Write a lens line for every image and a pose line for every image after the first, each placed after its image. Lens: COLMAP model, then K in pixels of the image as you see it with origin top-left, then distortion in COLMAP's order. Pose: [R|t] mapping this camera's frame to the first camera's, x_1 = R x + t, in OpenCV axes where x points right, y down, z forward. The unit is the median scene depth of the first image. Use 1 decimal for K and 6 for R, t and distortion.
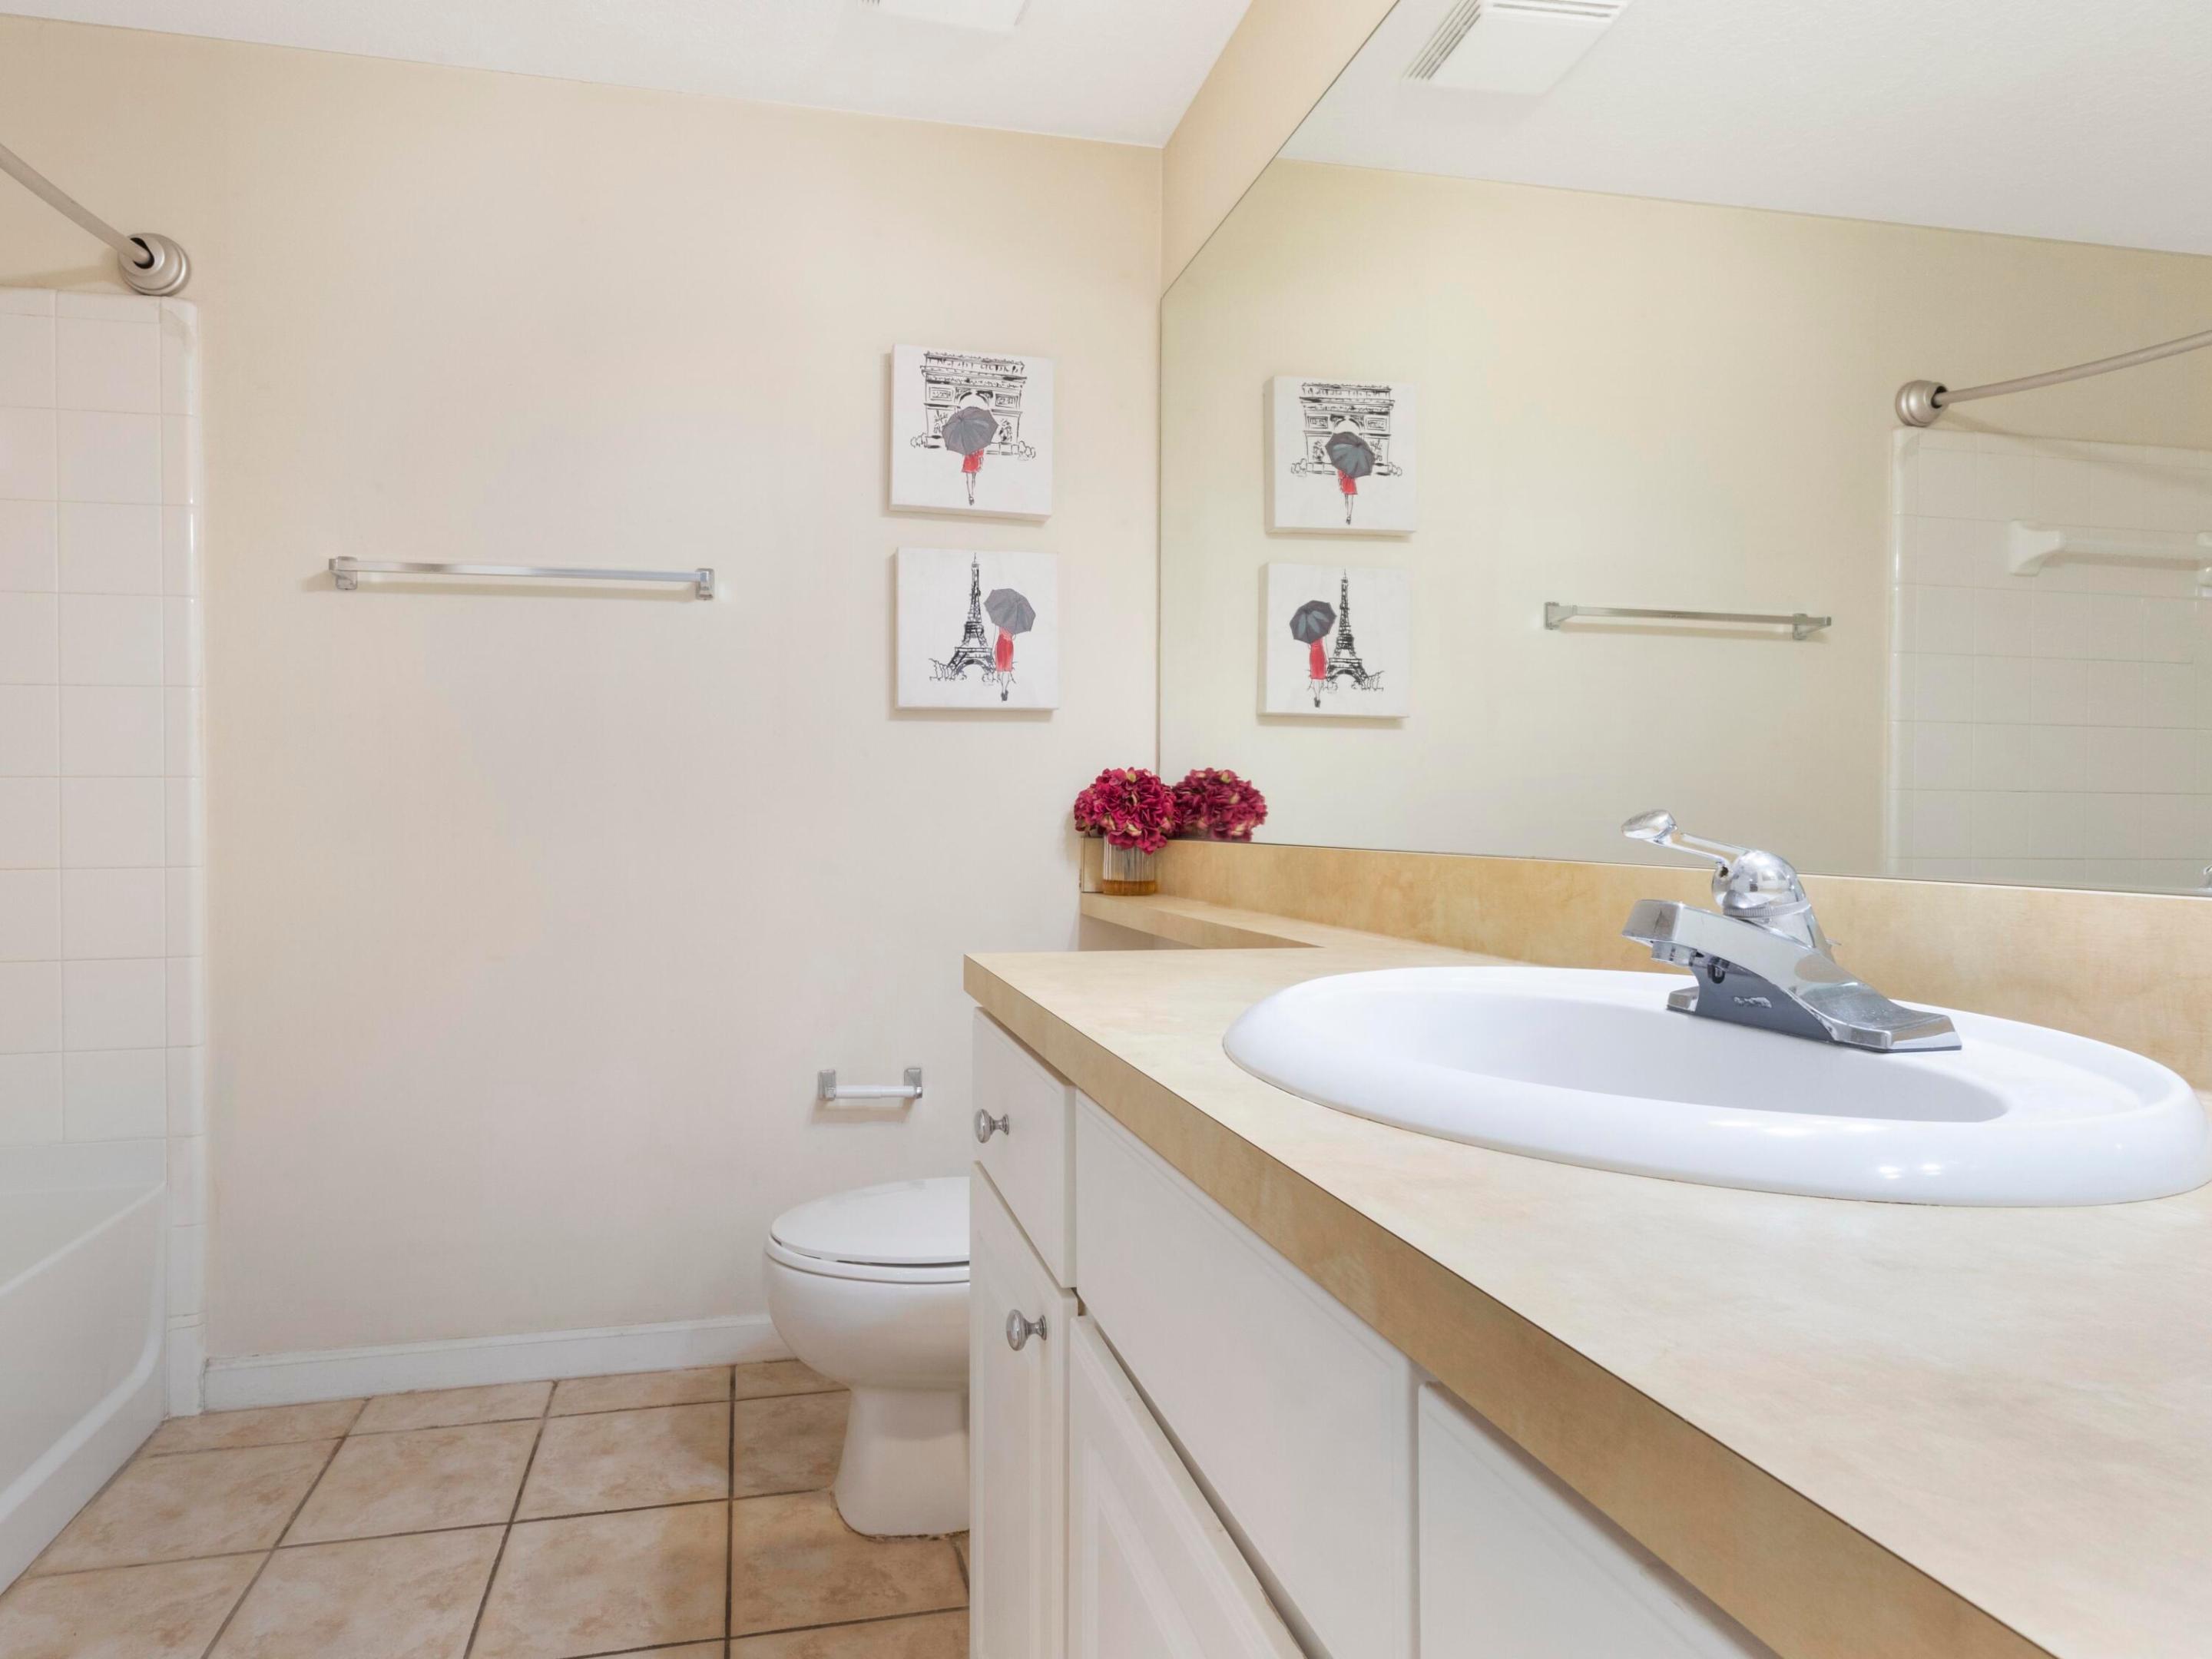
lens RADIAL K [[1347.5, 0, 1054.4], [0, 1347.5, 829.1], [0, 0, 1]] dist [-0.007102, 0.024868]
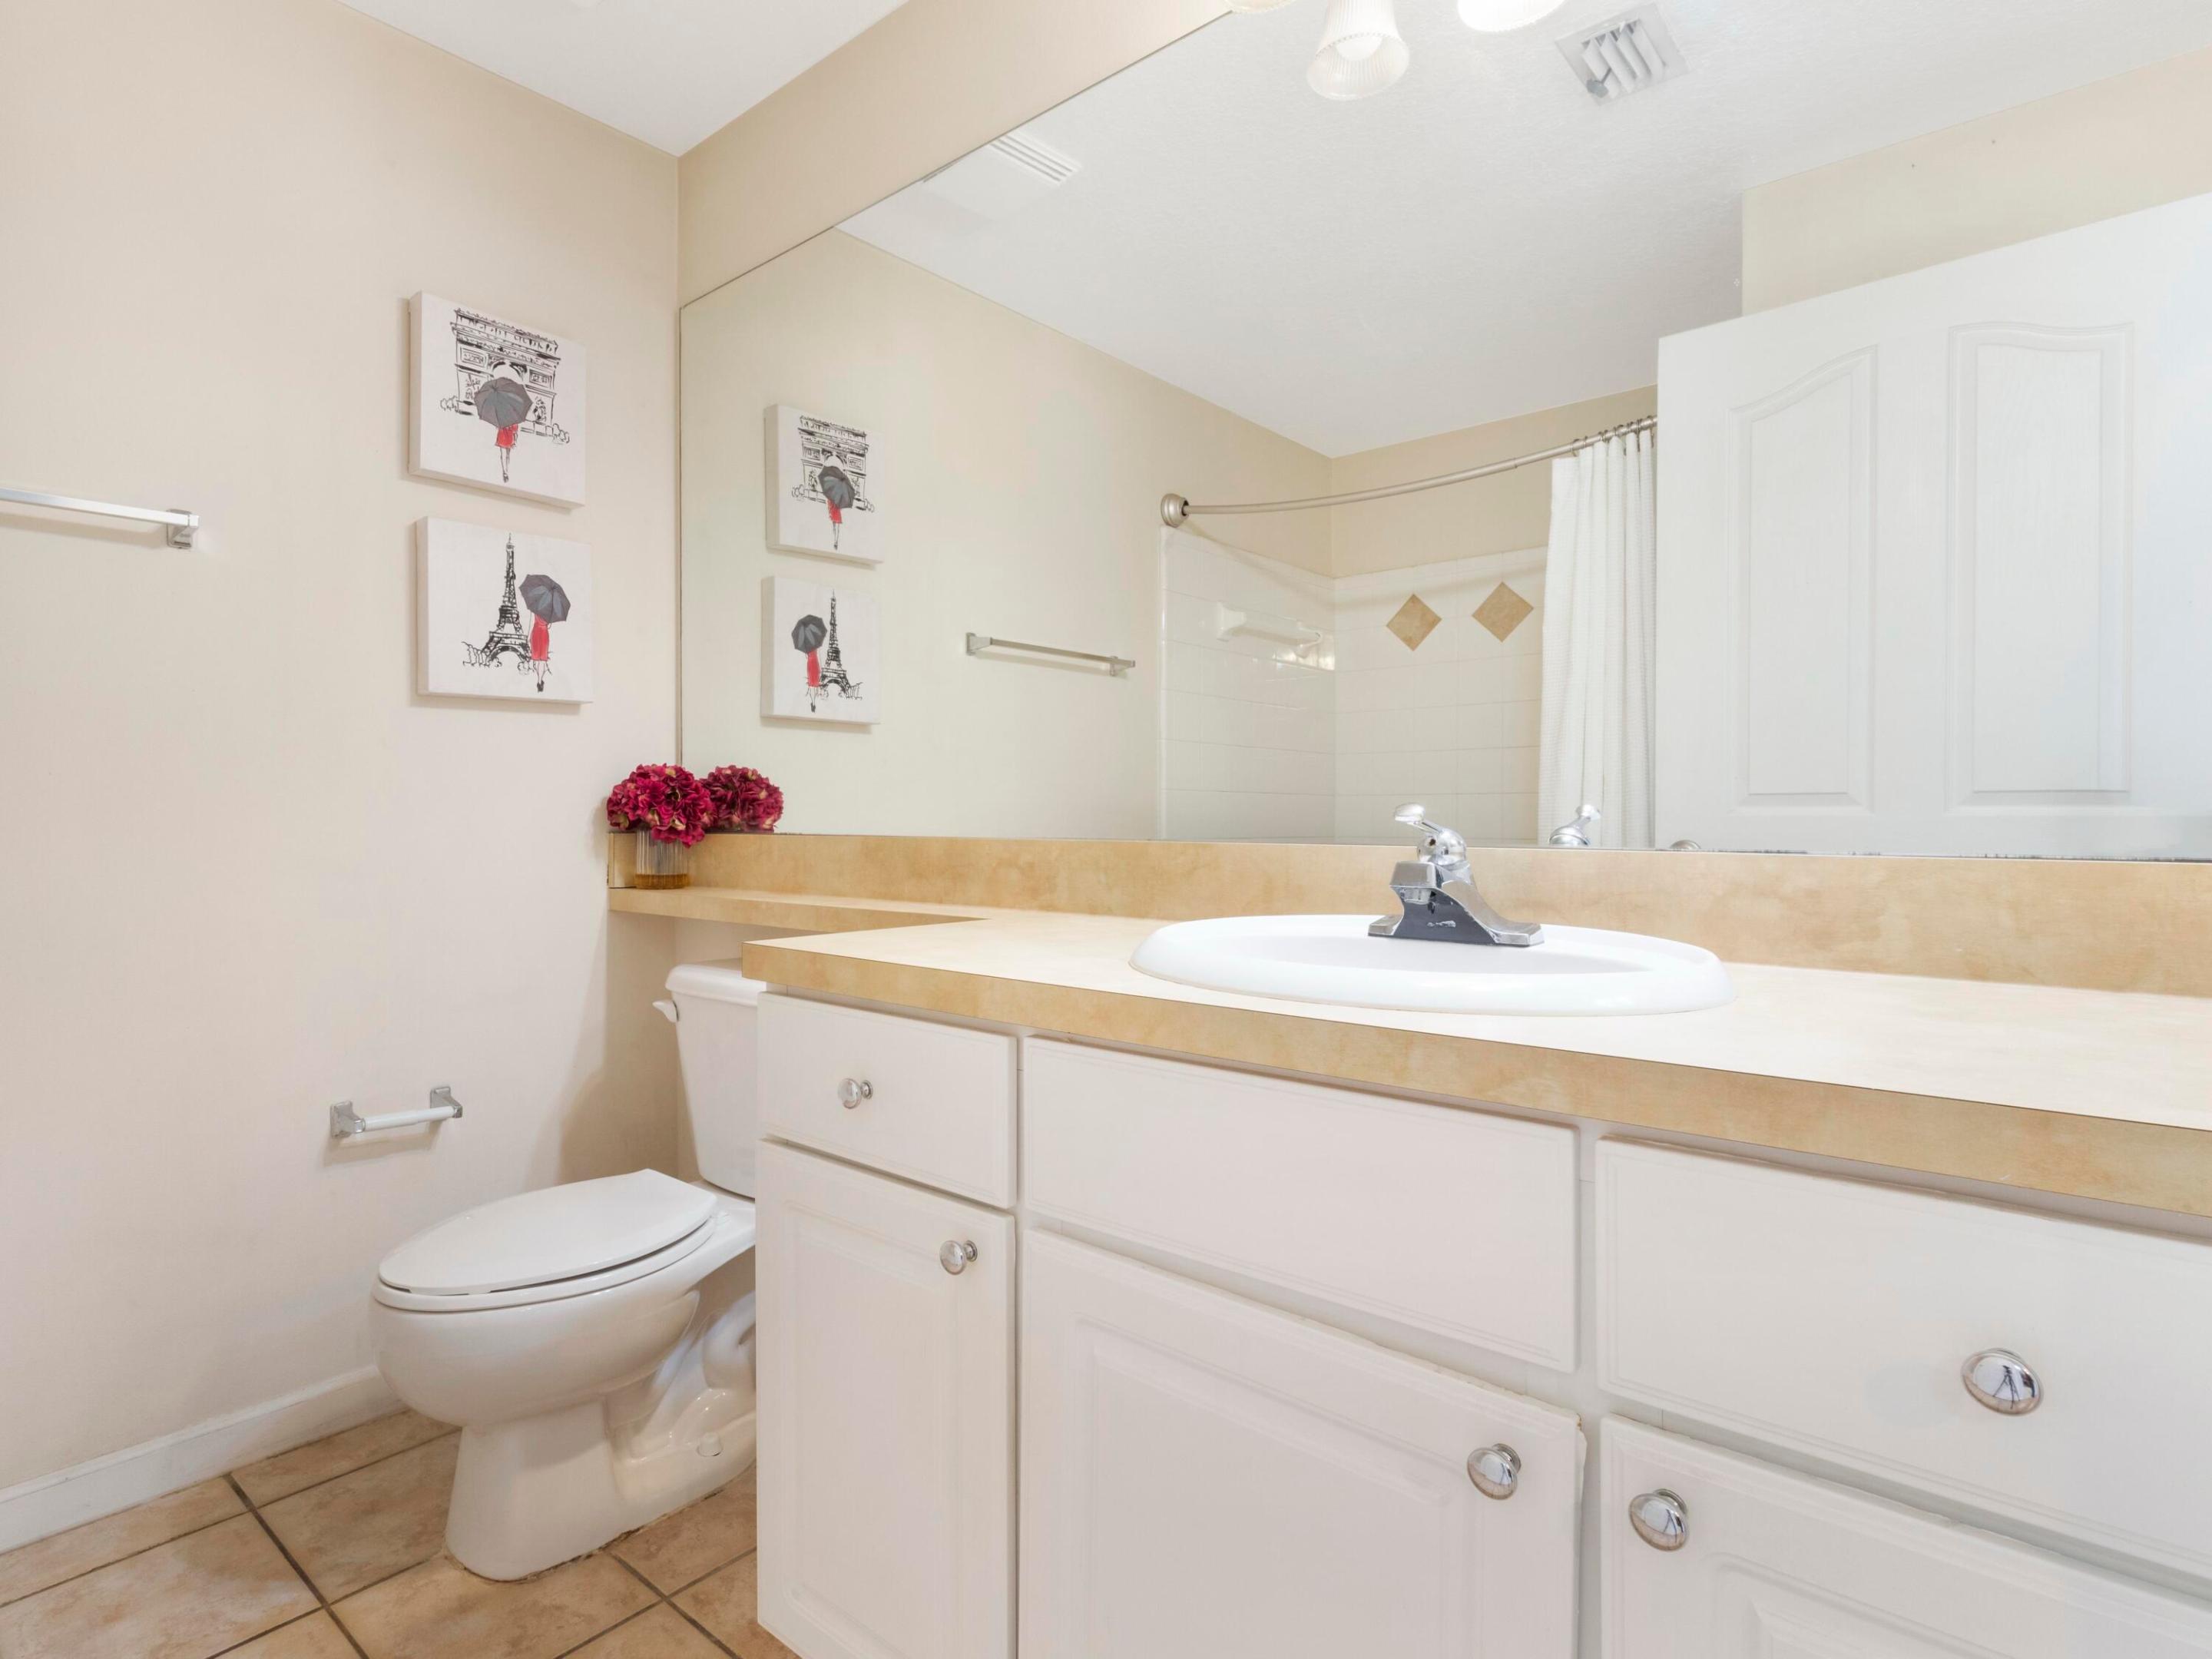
lens RADIAL K [[1180.7, 0, 1266.5], [0, 1180.7, 823.1], [0, 0, 1]] dist [0.006251, 0.001653]
pose [[0.773064, -0.011802, 0.634219, -0.160556], [0.011190, 0.999925, 0.004968, 0.000091], [-0.634230, 0.003257, 0.773138, 0.018716]]
